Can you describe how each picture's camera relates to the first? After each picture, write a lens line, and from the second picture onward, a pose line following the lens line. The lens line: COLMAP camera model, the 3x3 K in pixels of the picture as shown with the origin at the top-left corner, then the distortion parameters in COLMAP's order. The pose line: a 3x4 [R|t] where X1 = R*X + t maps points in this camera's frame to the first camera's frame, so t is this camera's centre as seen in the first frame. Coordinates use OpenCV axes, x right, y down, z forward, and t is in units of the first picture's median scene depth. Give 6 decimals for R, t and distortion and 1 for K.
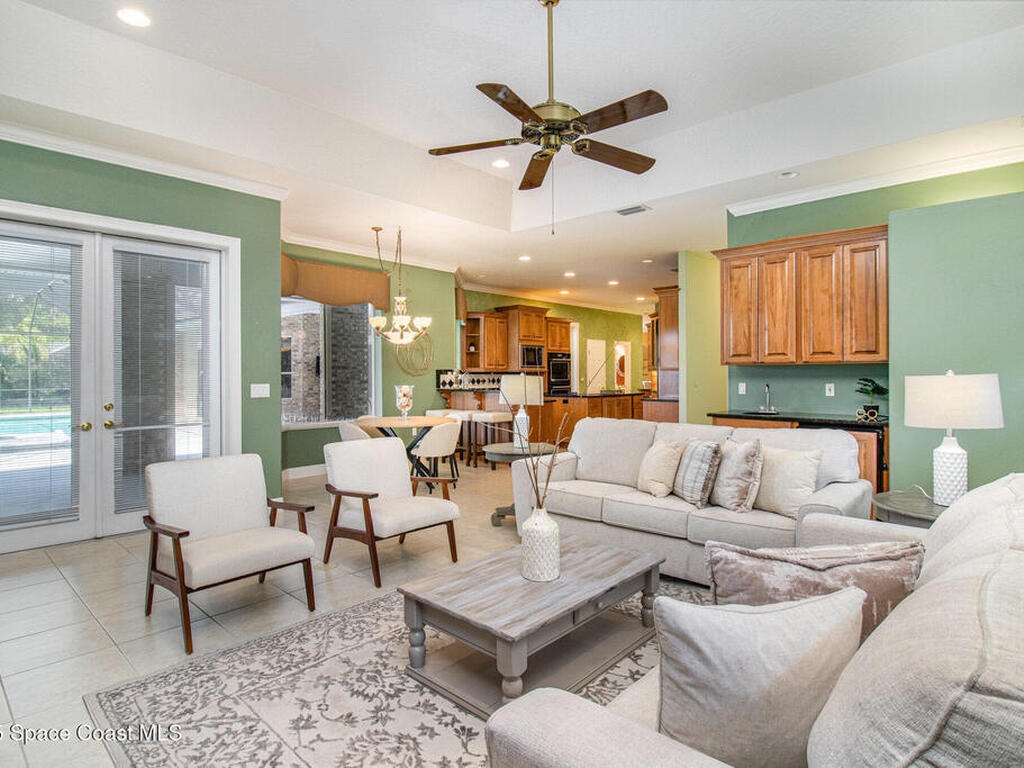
lens RADIAL K [[554.6, 0, 511.1], [0, 554.6, 379.9], [0, 0, 1]] dist [-0.005021, -0.000407]
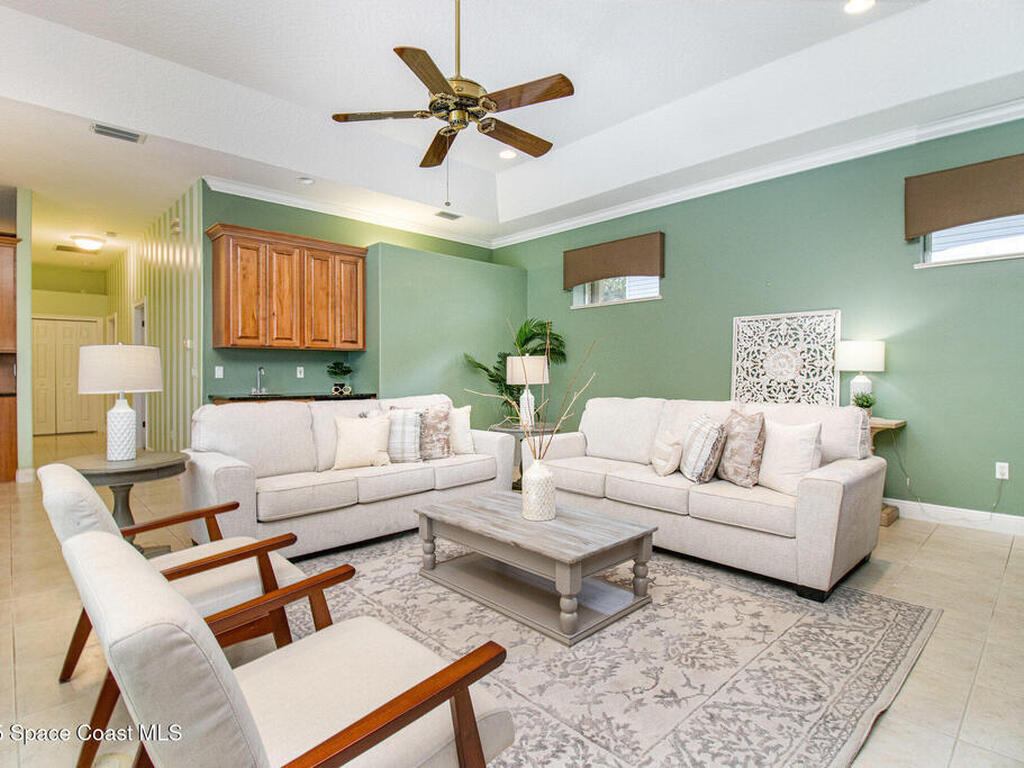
lens RADIAL K [[532.0, 0, 510.8], [0, 532.0, 376.7], [0, 0, 1]] dist [0.001317, -0.001106]
pose [[0.068811, -0.007858, 0.997599, -0.550539], [0.012905, 0.999892, 0.006986, 0.027072], [-0.997546, 0.012394, 0.068905, 0.510355]]
